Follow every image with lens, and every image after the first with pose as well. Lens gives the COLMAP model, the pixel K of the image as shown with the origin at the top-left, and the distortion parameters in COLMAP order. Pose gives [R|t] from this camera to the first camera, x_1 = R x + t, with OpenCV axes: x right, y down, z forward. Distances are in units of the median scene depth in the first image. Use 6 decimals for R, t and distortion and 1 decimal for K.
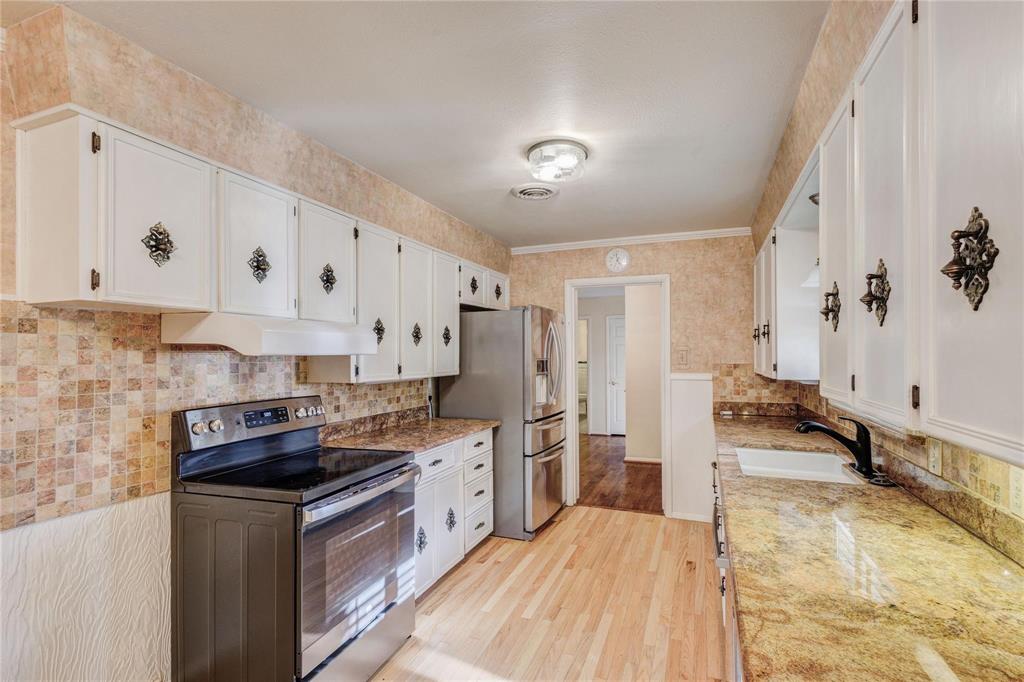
lens RADIAL K [[501.9, 0, 506.6], [0, 501.9, 351.8], [0, 0, 1]] dist [0.002610, -0.000484]
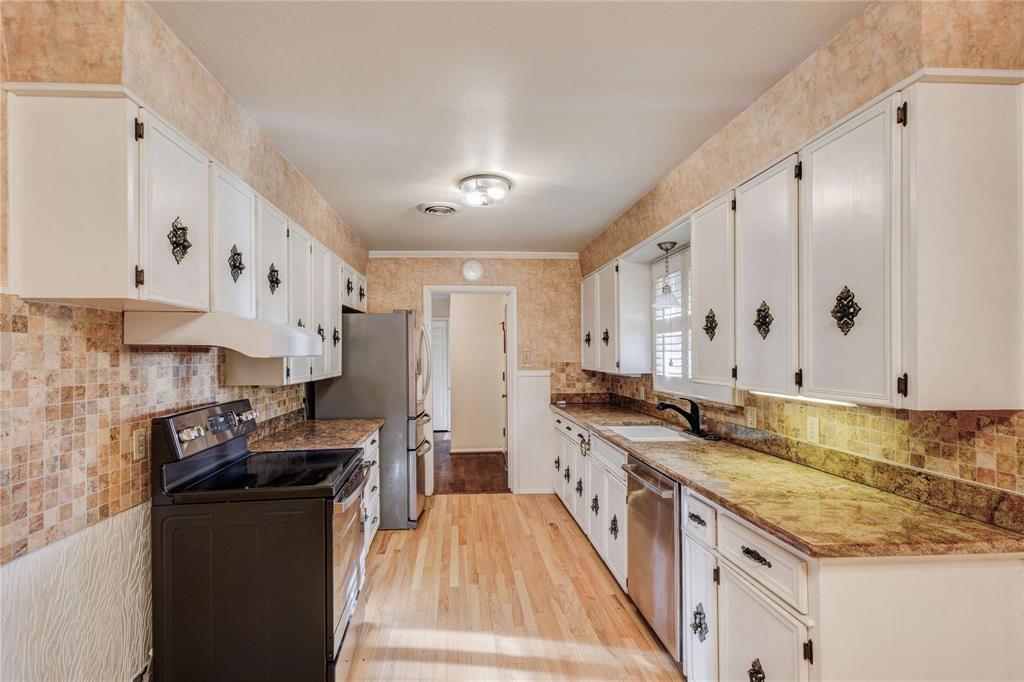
lens RADIAL K [[501.9, 0, 506.6], [0, 501.9, 351.8], [0, 0, 1]] dist [0.002610, -0.000484]
pose [[0.901129, 0.000864, 0.433550, -0.458762], [-0.000798, 1.000000, -0.000335, -0.003624], [-0.433550, -0.000044, 0.901130, -0.102048]]
